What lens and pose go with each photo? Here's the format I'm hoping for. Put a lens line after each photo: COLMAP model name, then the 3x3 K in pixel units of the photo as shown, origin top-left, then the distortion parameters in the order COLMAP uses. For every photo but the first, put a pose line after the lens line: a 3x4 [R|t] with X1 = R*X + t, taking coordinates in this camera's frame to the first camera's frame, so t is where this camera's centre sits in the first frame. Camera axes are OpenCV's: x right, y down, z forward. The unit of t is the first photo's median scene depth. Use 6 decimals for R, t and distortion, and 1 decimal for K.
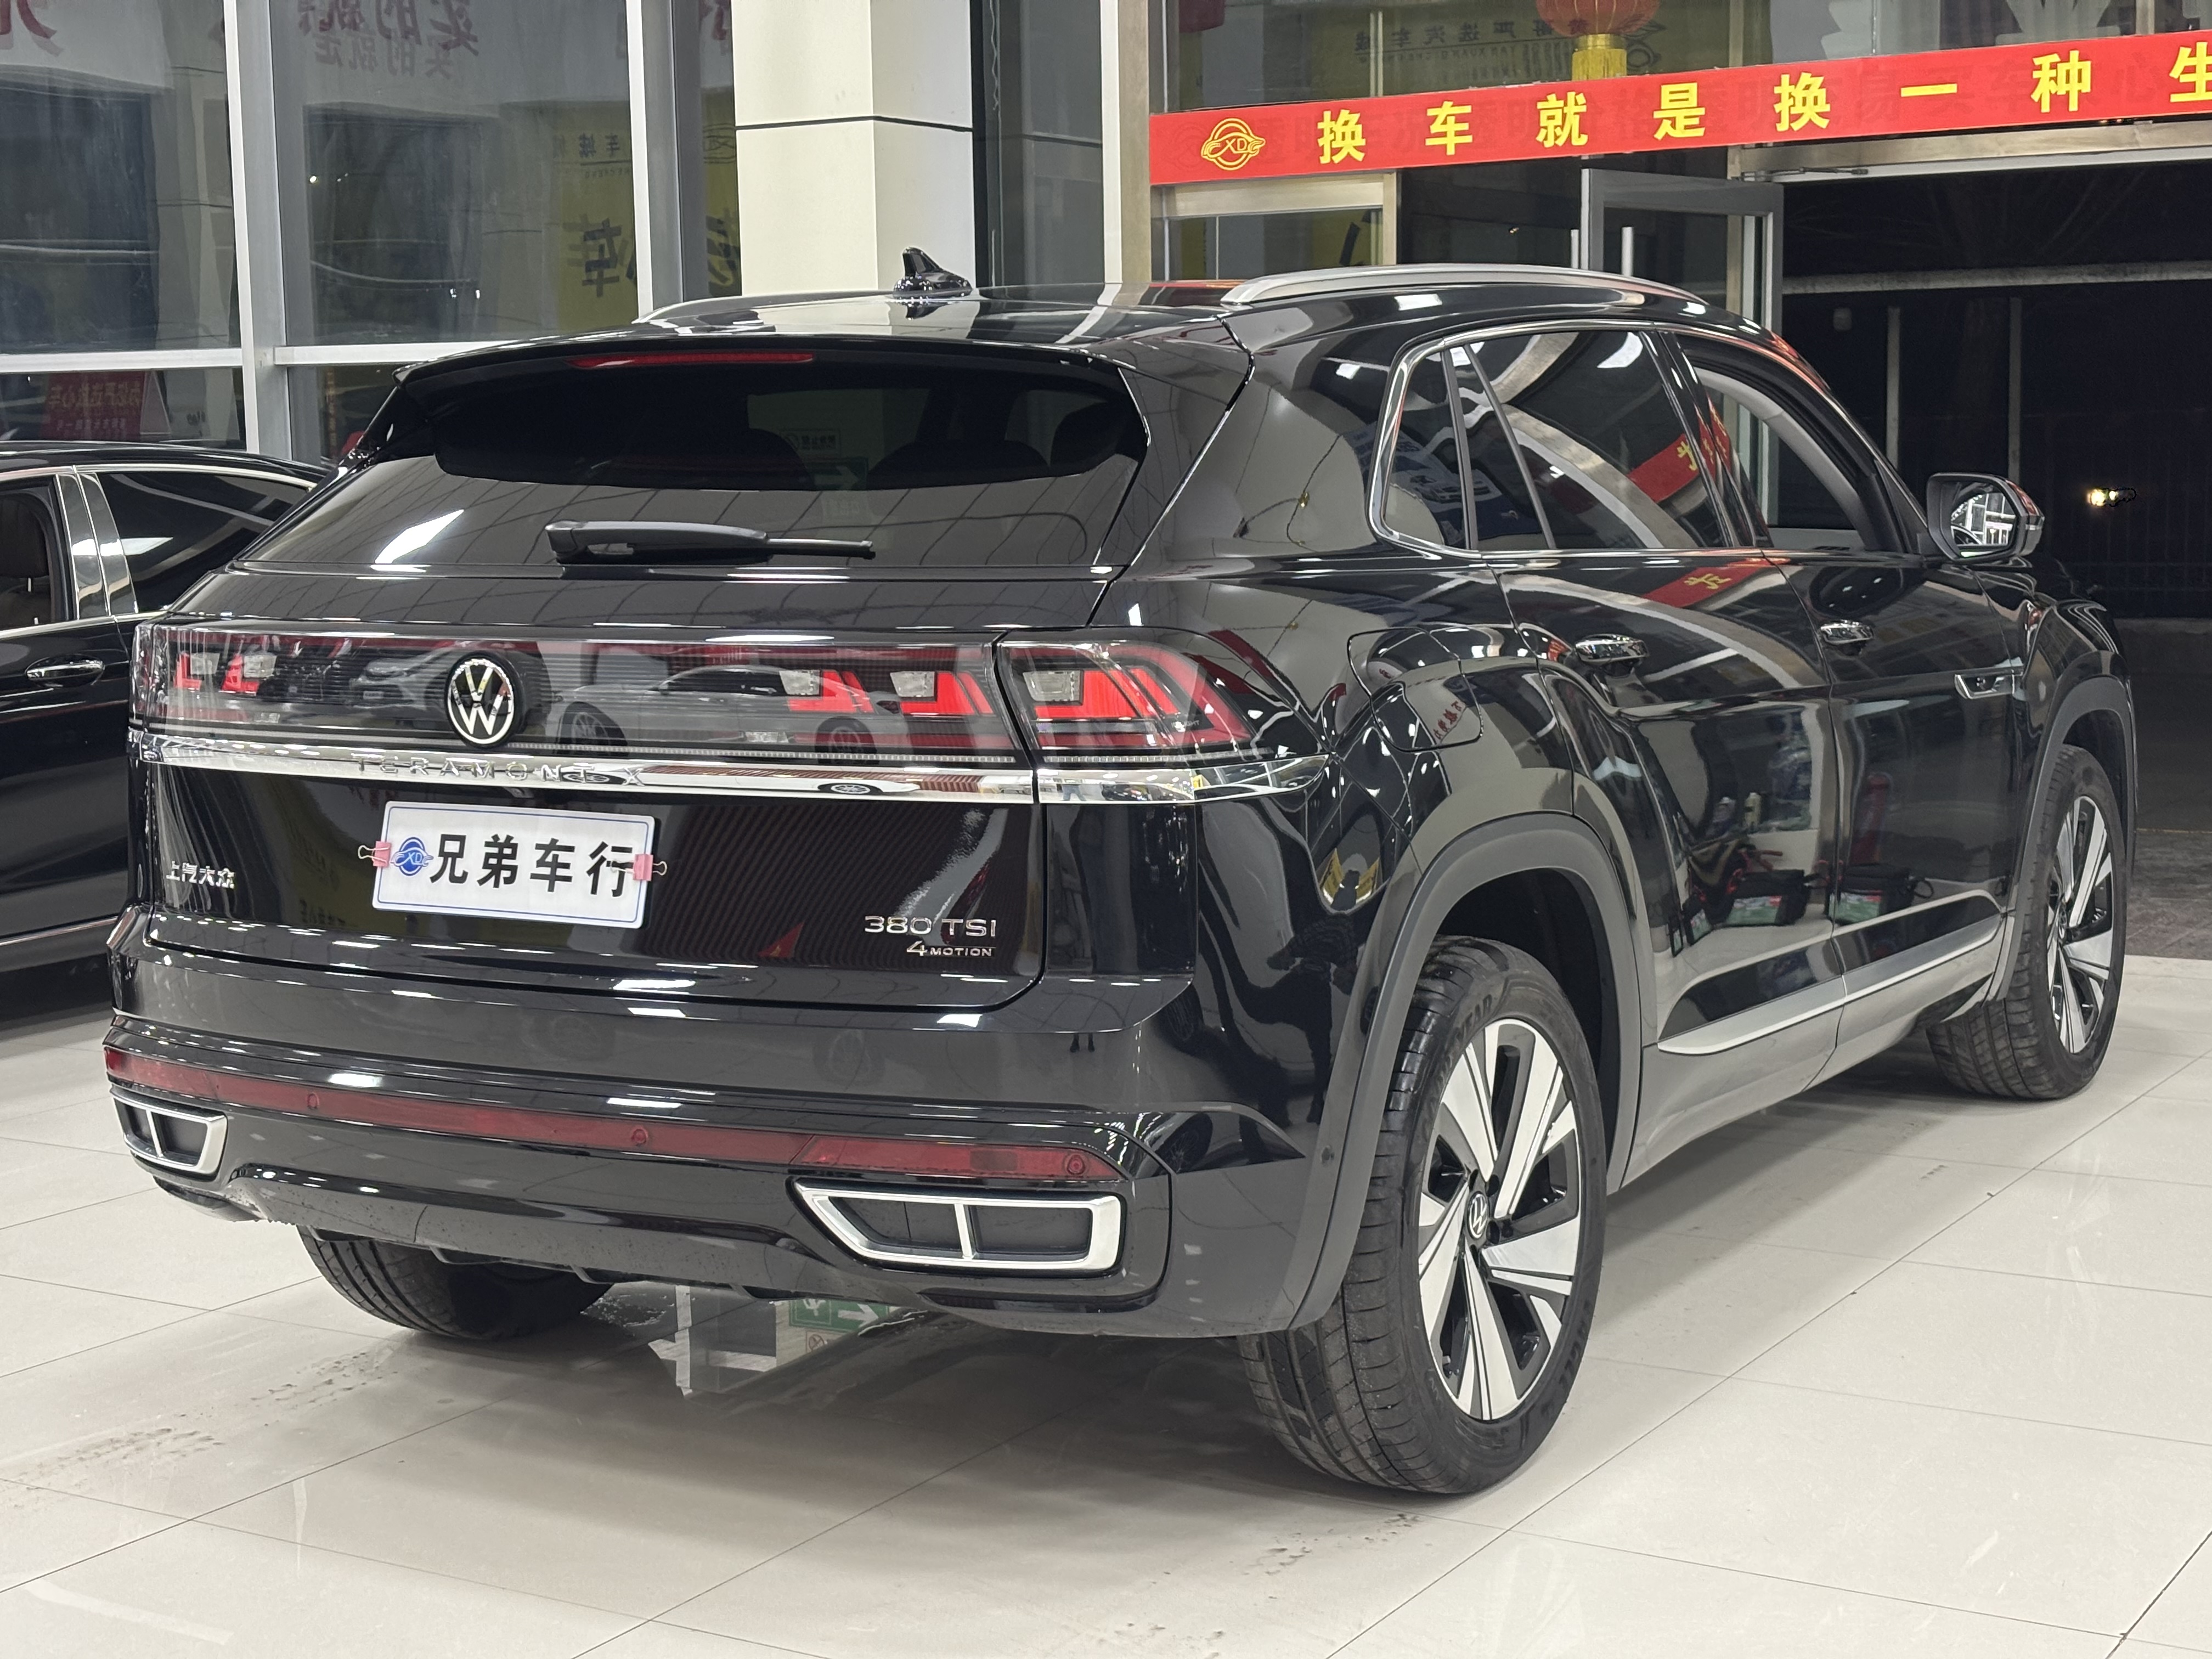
lens RADIAL K [[3424.3, 0, 1106.0], [0, 3424.3, 829.5], [0, 0, 1]] dist [0.244127, -0.951878]
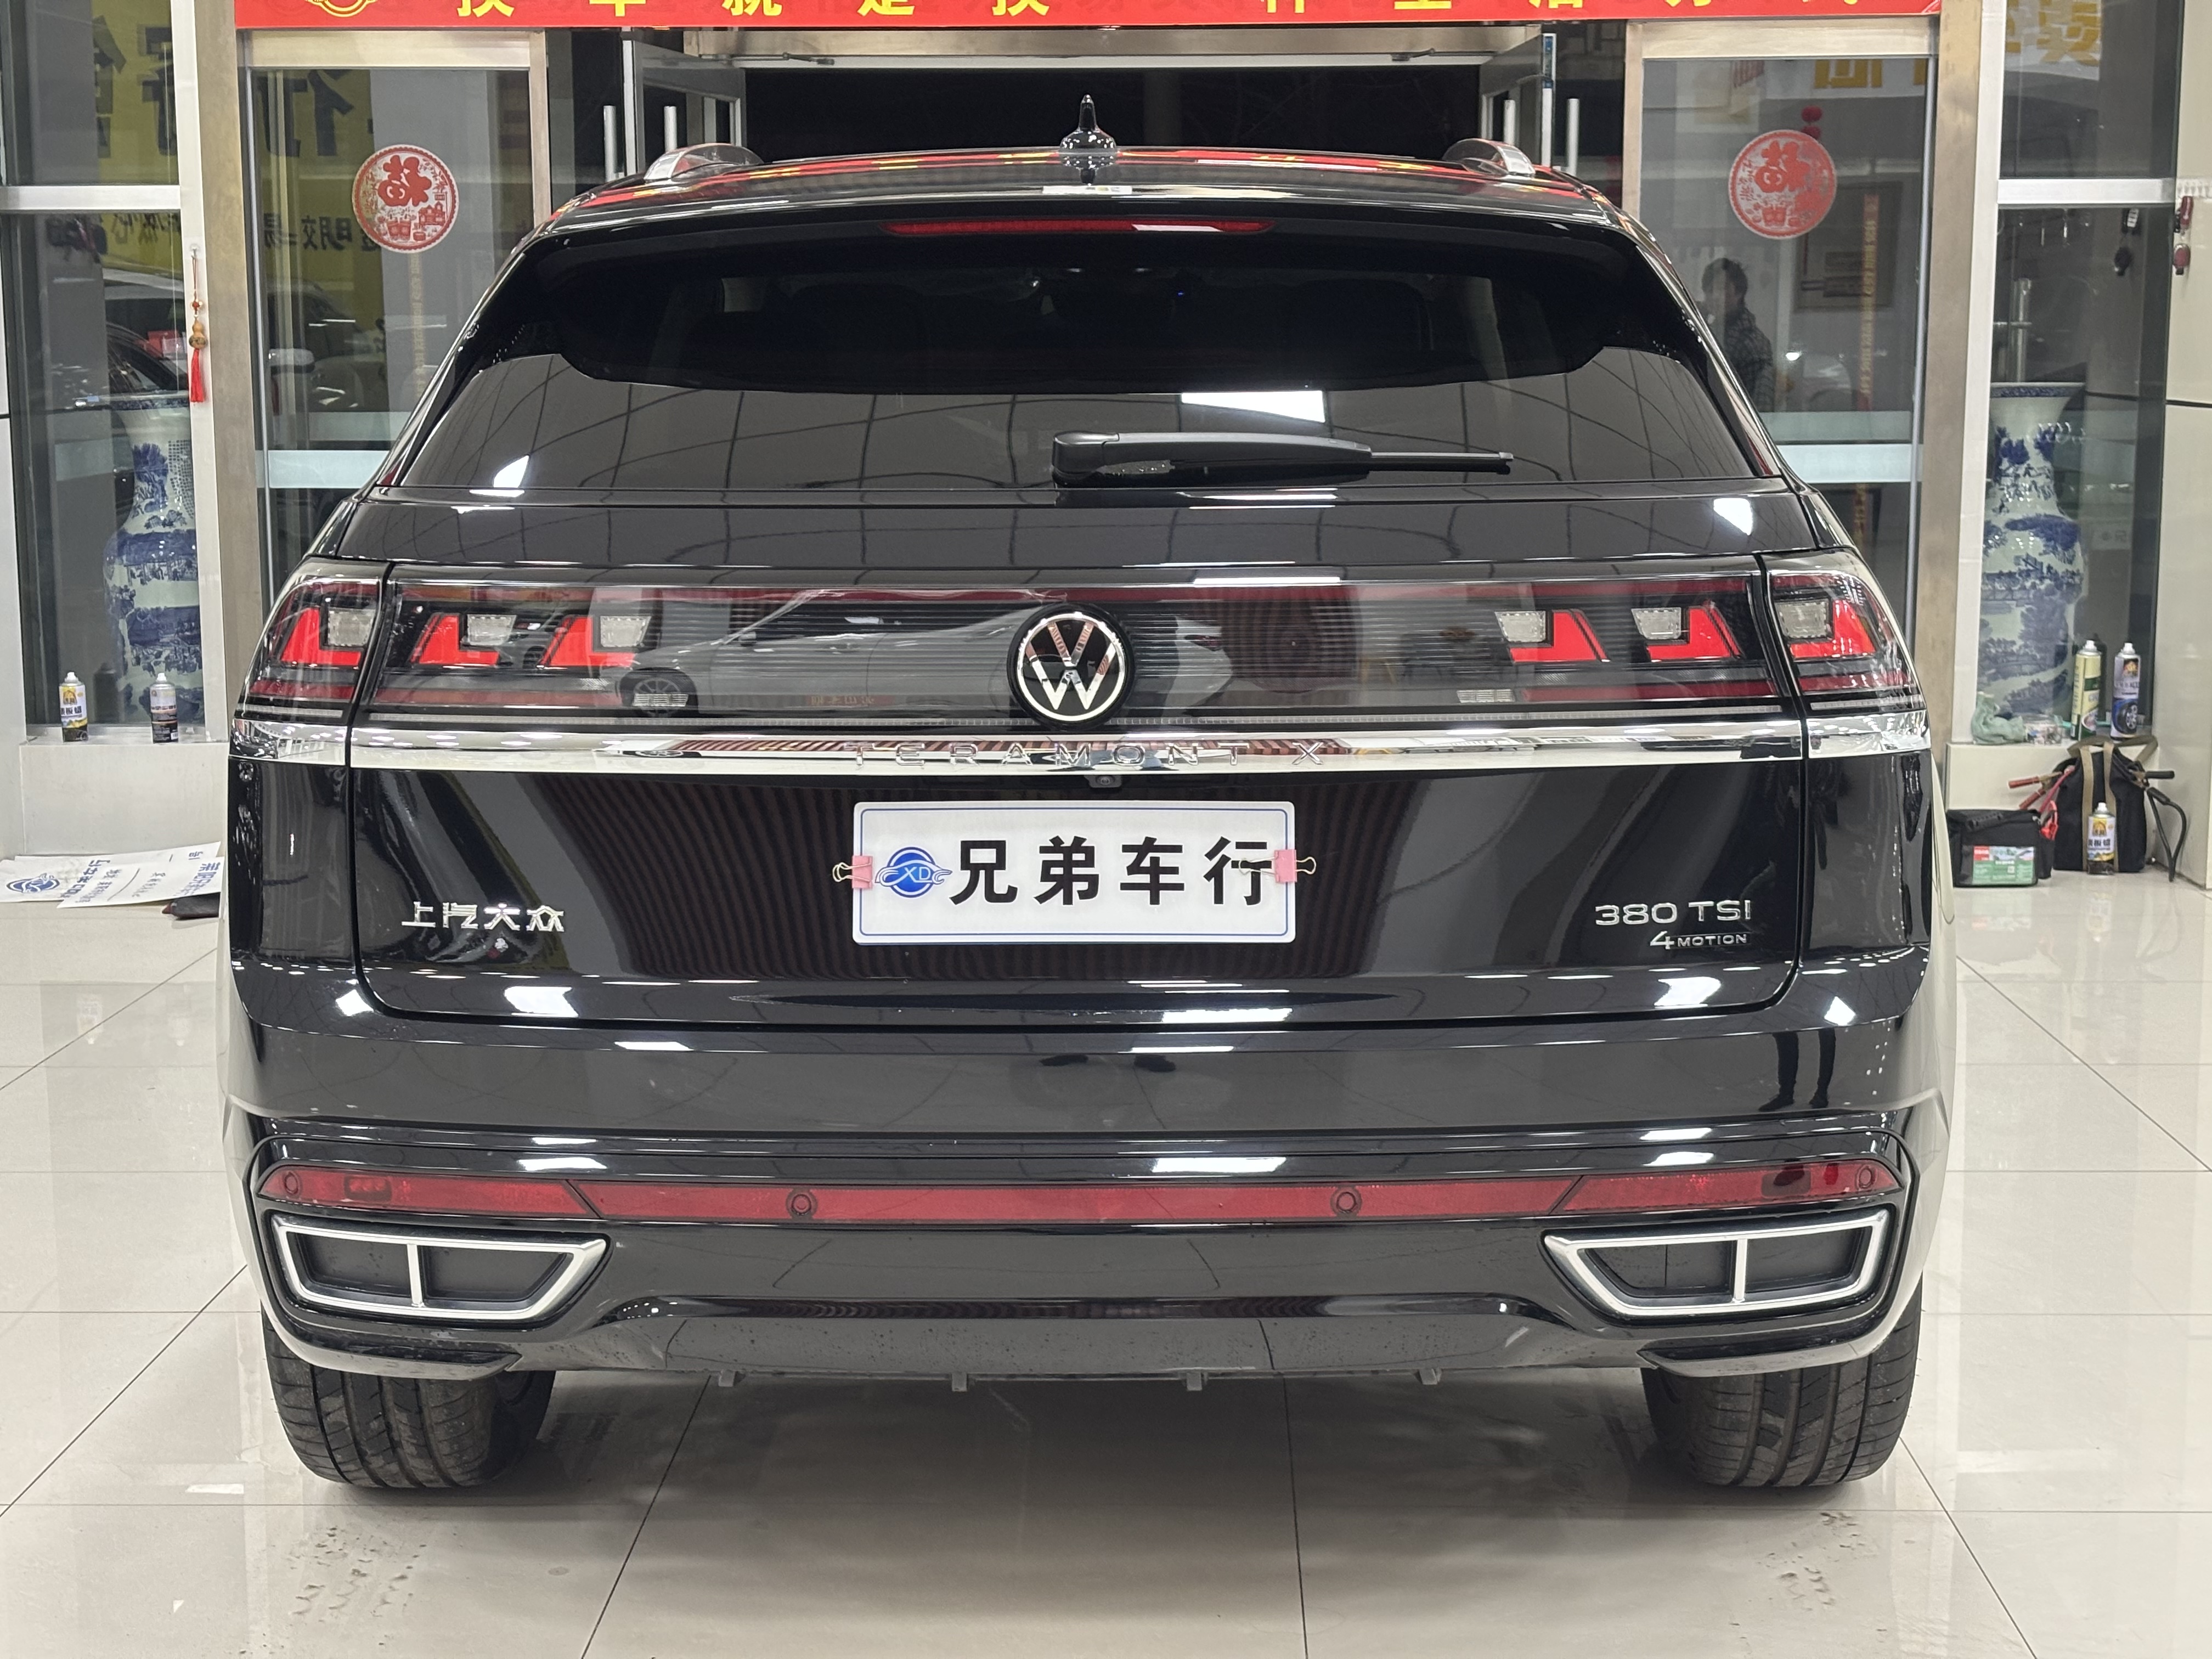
lens RADIAL K [[3424.3, 0, 1106.0], [0, 3424.3, 829.5], [0, 0, 1]] dist [0.244127, -0.951878]
pose [[0.856630, -0.063797, 0.511972, -0.565491], [0.049111, 0.997902, 0.042177, -0.032400], [-0.513589, -0.010987, 0.857966, 0.328791]]
